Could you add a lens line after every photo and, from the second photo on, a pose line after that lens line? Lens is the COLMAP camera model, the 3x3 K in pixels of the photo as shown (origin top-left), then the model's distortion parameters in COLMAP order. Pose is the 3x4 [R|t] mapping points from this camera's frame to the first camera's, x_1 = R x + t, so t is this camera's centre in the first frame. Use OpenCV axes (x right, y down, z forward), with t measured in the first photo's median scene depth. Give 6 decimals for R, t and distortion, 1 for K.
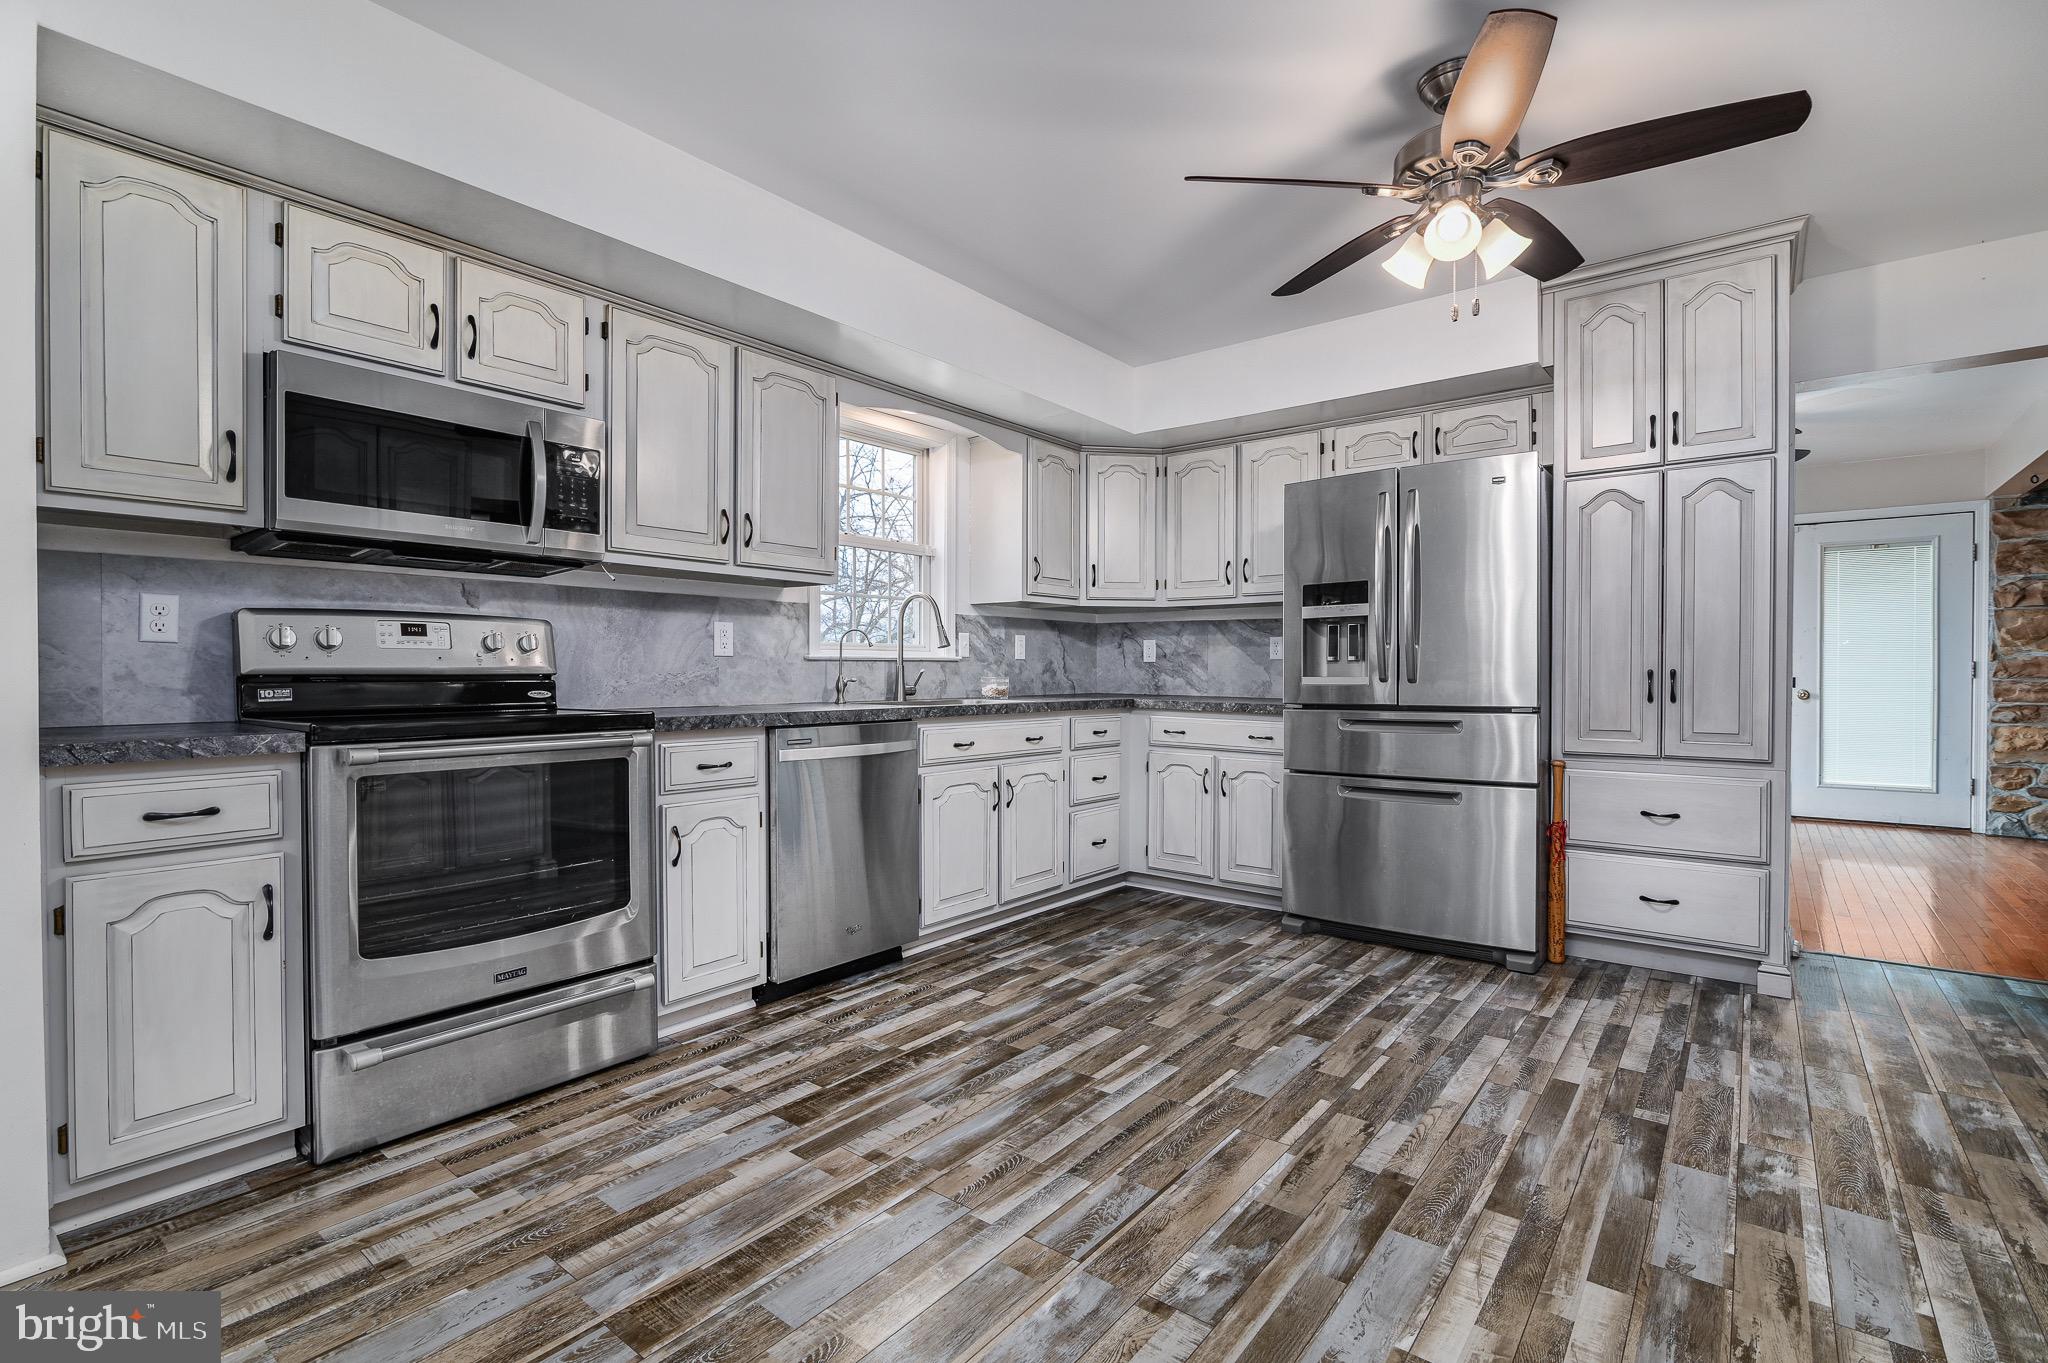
lens RADIAL K [[934.5, 0, 1024.0], [0, 934.5, 681.5], [0, 0, 1]] dist [-0.005657, -0.000043]
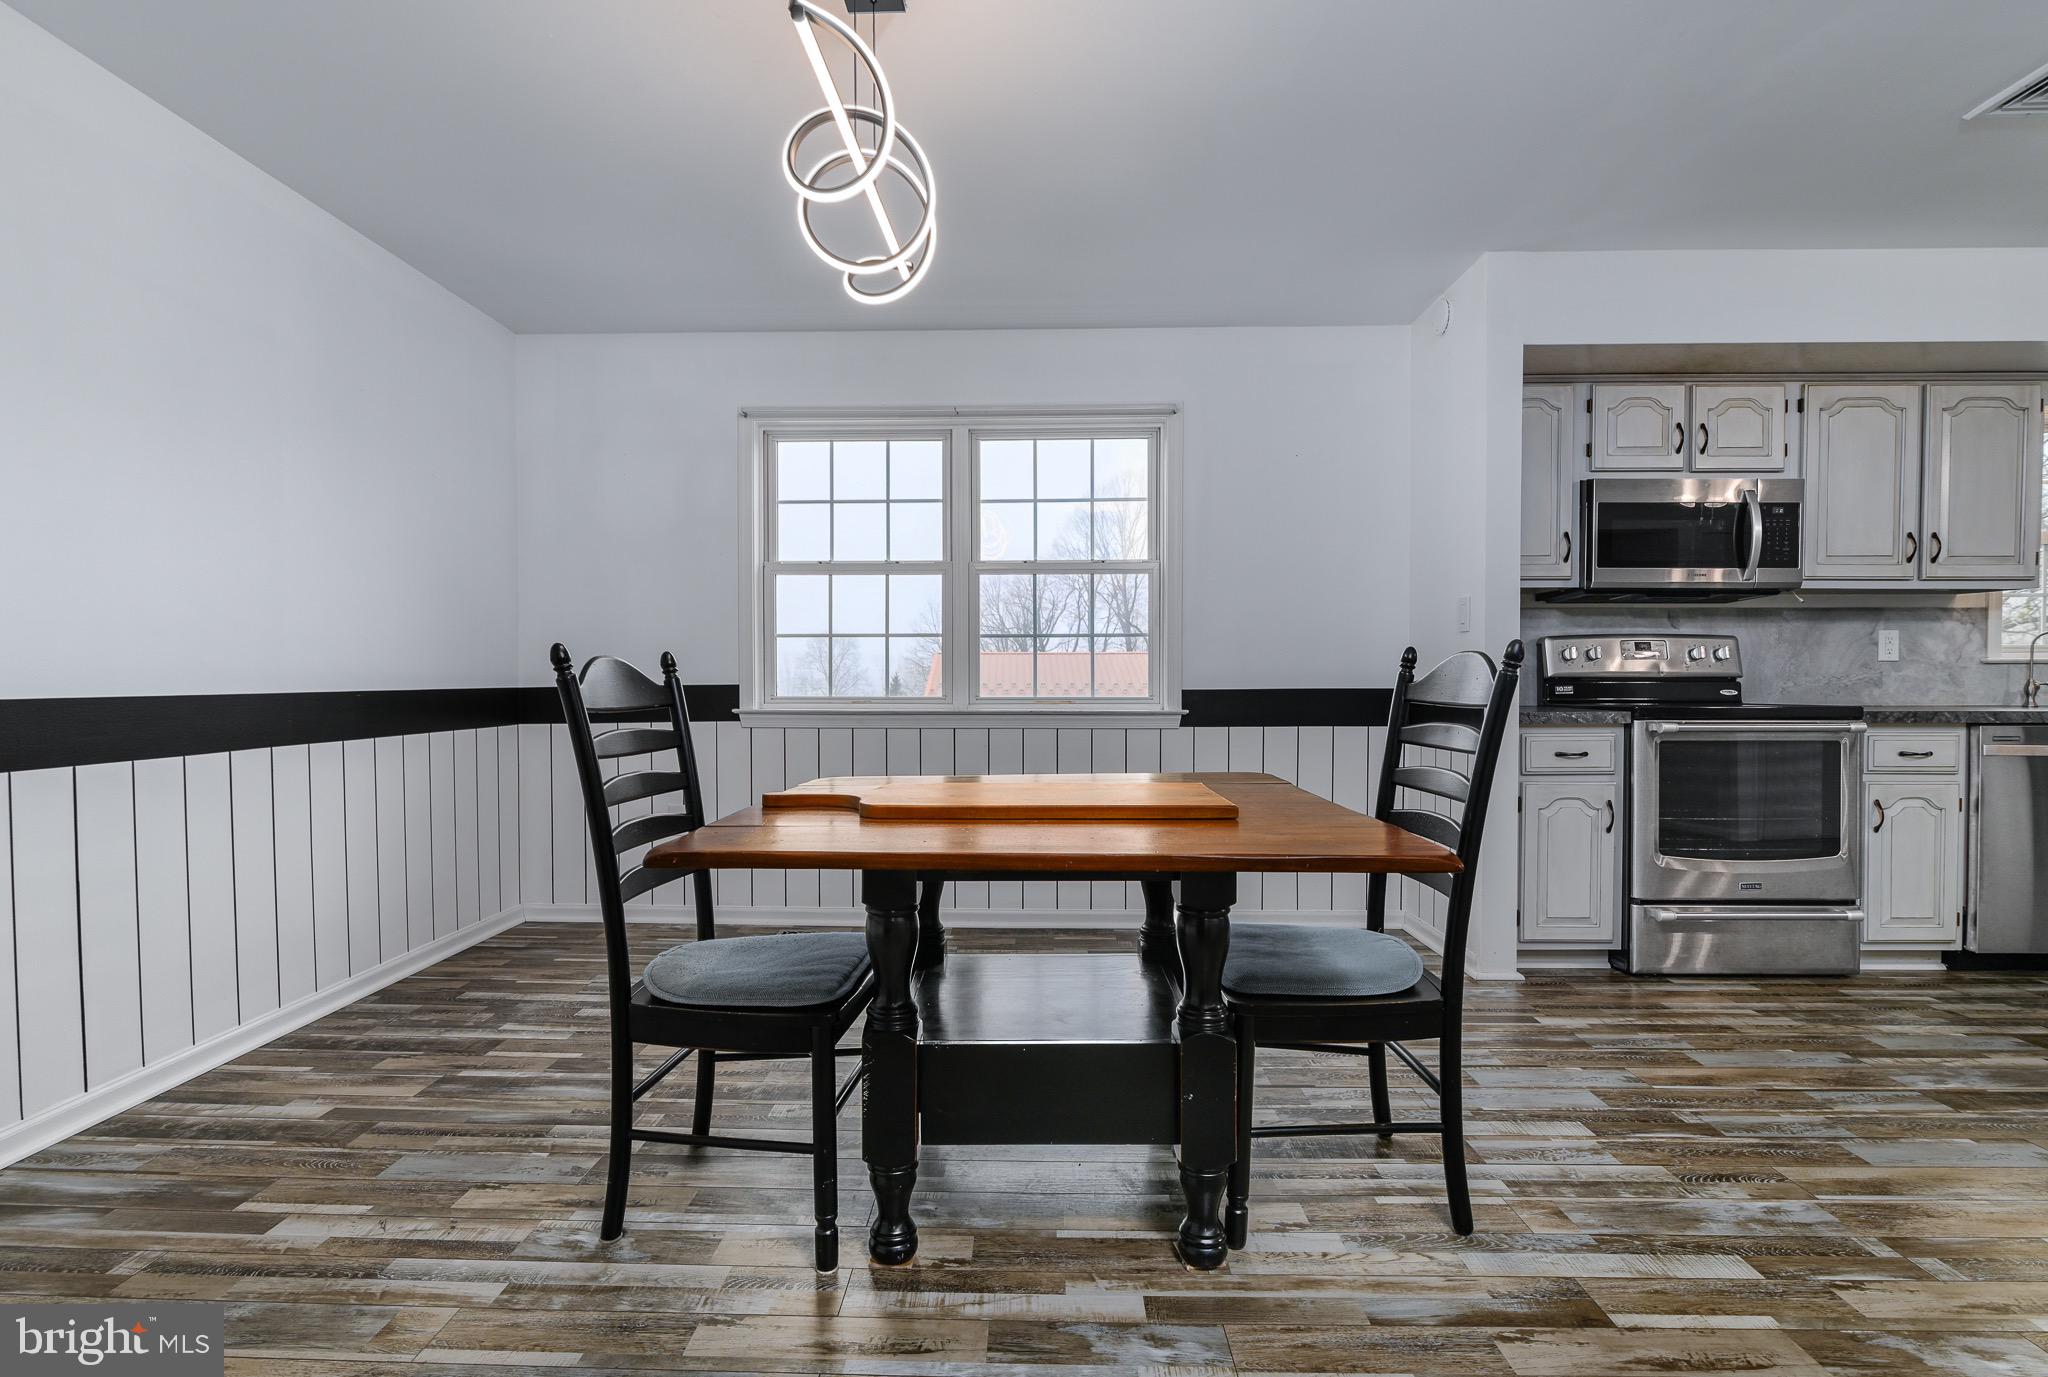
lens RADIAL K [[956.3, 0, 1023.1], [0, 956.3, 696.1], [0, 0, 1]] dist [-0.002352, -0.000325]
pose [[0.603945, 0.016030, -0.796865, -0.046536], [-0.007514, 0.999868, 0.014419, 0.007080], [0.796991, -0.002721, 0.603985, -0.602516]]
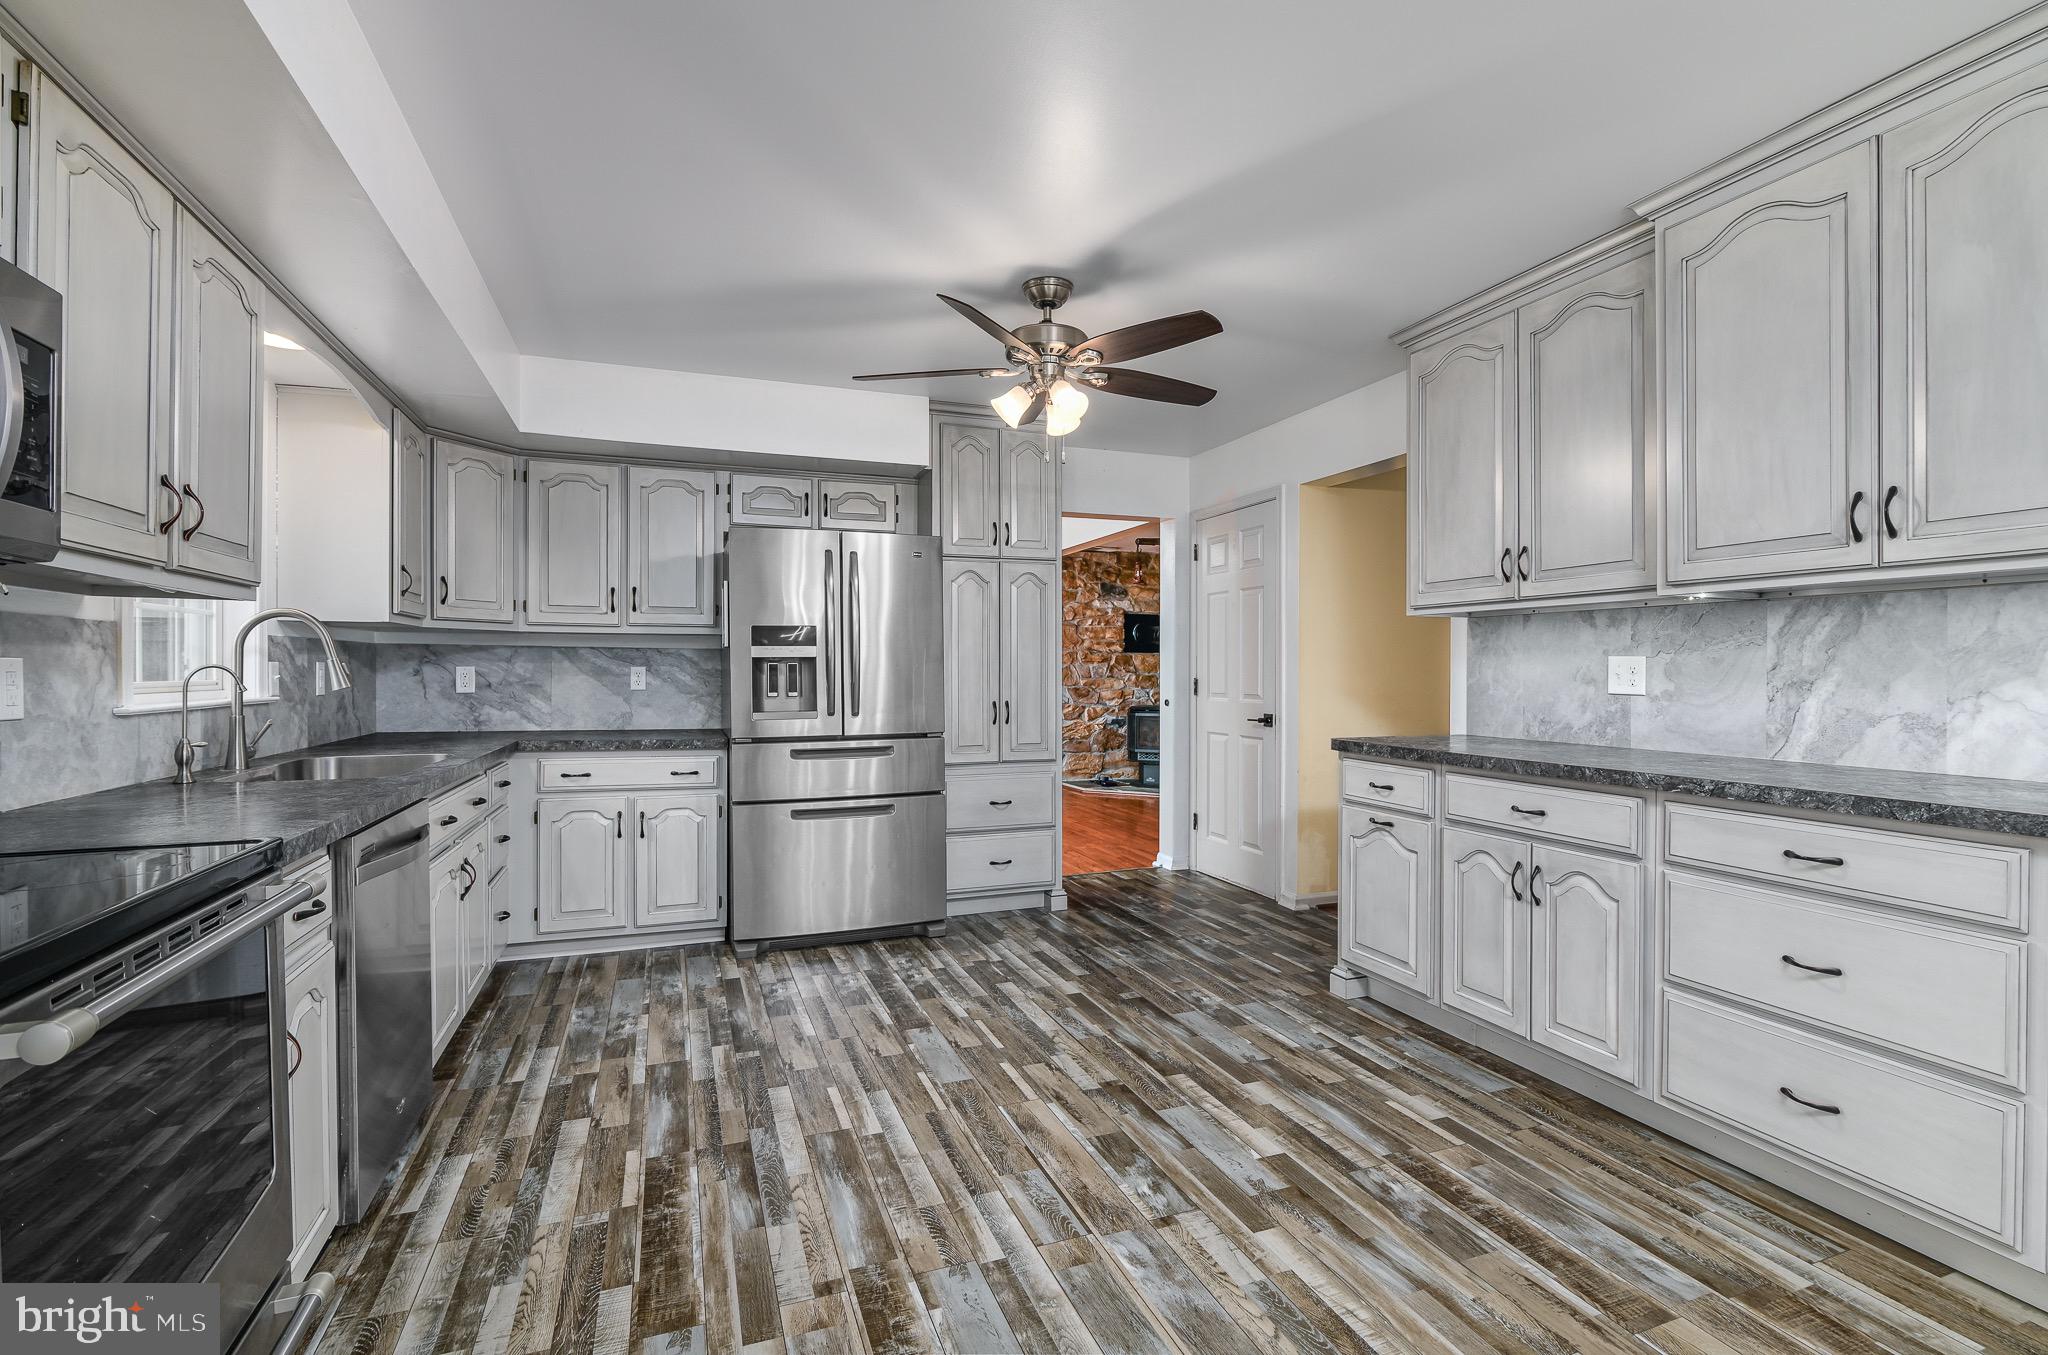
lens RADIAL K [[930.3, 0, 1024.0], [0, 930.3, 677.5], [0, 0, 1]] dist [-0.004021, -0.000405]
pose [[0.512982, -0.006573, 0.858374, -0.576530], [0.008466, 0.999961, 0.002597, -0.057912], [-0.858358, 0.005935, 0.513018, 0.257752]]
